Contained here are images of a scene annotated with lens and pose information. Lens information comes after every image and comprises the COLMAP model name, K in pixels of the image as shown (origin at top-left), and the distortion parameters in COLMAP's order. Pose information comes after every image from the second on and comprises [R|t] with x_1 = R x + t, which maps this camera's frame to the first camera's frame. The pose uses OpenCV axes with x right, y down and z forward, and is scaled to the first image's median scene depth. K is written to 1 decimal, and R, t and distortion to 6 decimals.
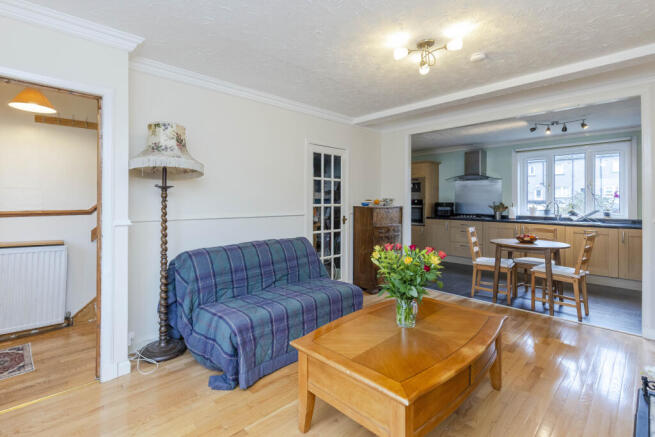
lens RADIAL K [[318.7, 0, 308.1], [0, 318.7, 197.8], [0, 0, 1]] dist [0.017500, -0.001089]
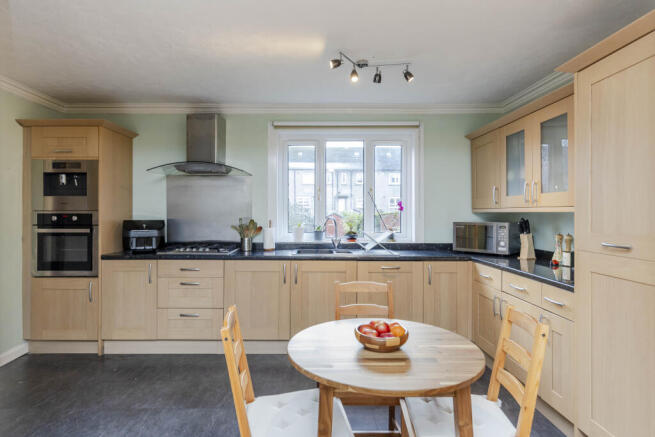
lens RADIAL K [[379.2, 0, 310.9], [0, 379.2, 208.6], [0, 0, 1]] dist [0.007843, 0.000551]
pose [[0.685793, 0.003412, 0.727788, 0.279200], [-0.005189, 0.999987, 0.000201, -0.004882], [-0.727778, -0.003914, 0.685802, 0.654025]]
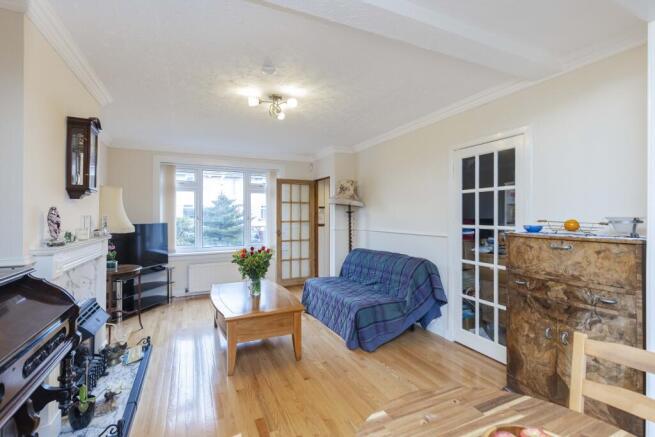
lens RADIAL K [[298.5, 0, 323.3], [0, 298.5, 215.2], [0, 0, 1]] dist [0.011881, -0.002400]
pose [[-0.315773, -0.002816, -0.948831, 0.723512], [0.010271, 0.999927, -0.006386, -0.002478], [0.948779, -0.011762, -0.315721, 0.794978]]
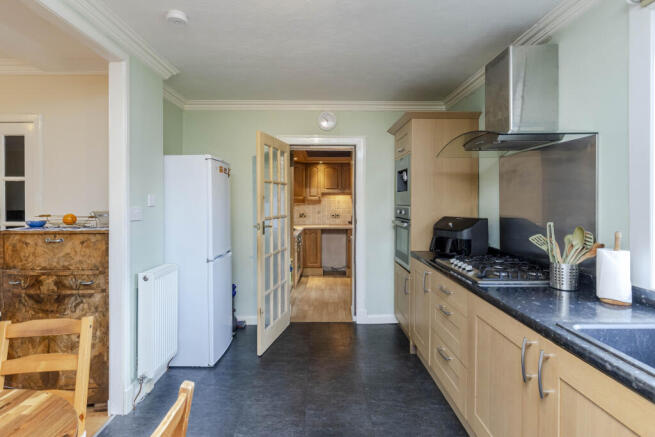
lens RADIAL K [[332.2, 0, 323.7], [0, 332.2, 203.5], [0, 0, 1]] dist [-0.000047, 0.000071]
pose [[0.737101, 0.000891, -0.675782, 0.835371], [0.013167, 0.999790, 0.015681, -0.013890], [0.675654, -0.020457, 0.736935, 0.881993]]
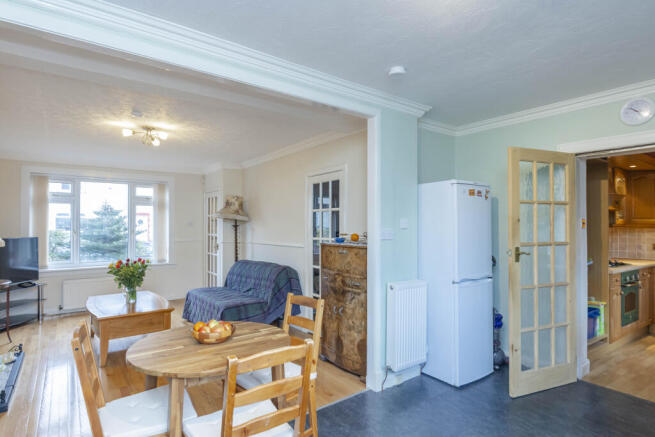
lens RADIAL K [[354.6, 0, 322.8], [0, 354.6, 221.7], [0, 0, 1]] dist [0.001142, 0.000223]
pose [[-0.112200, -0.014378, -0.993582, 0.956231], [0.011530, 0.999809, -0.015770, -0.009355], [0.993619, -0.013225, -0.112013, 1.008635]]
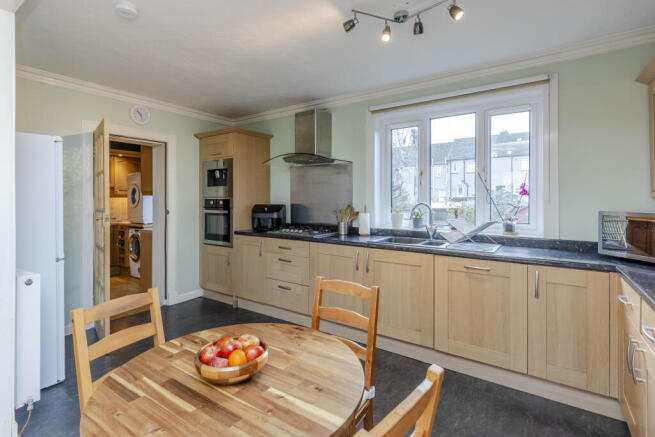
lens RADIAL K [[318.7, 0, 327.3], [0, 318.7, 196.7], [0, 0, 1]] dist [0.017500, -0.001089]
pose [[0.977834, -0.004285, 0.209338, 0.589663], [0.003259, 0.999981, 0.005242, -0.002540], [-0.209356, -0.004444, 0.977829, 0.618629]]
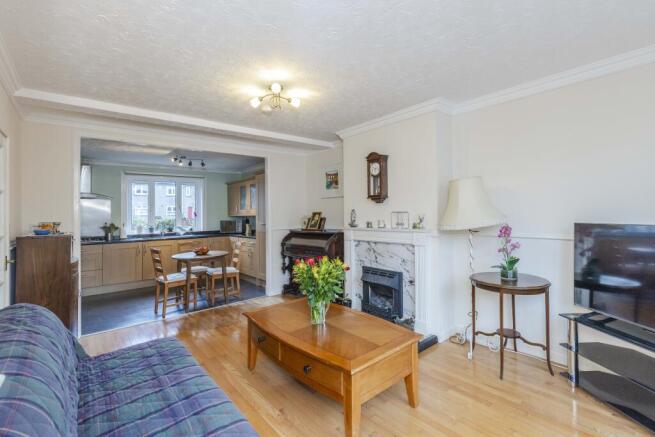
lens RADIAL K [[298.5, 0, 326.6], [0, 298.5, 207.9], [0, 0, 1]] dist [0.011881, -0.002400]
pose [[0.043336, 0.015822, 0.998935, -0.371773], [0.014432, 0.999760, -0.016461, -0.009342], [-0.998956, 0.015130, 0.043097, 0.400559]]
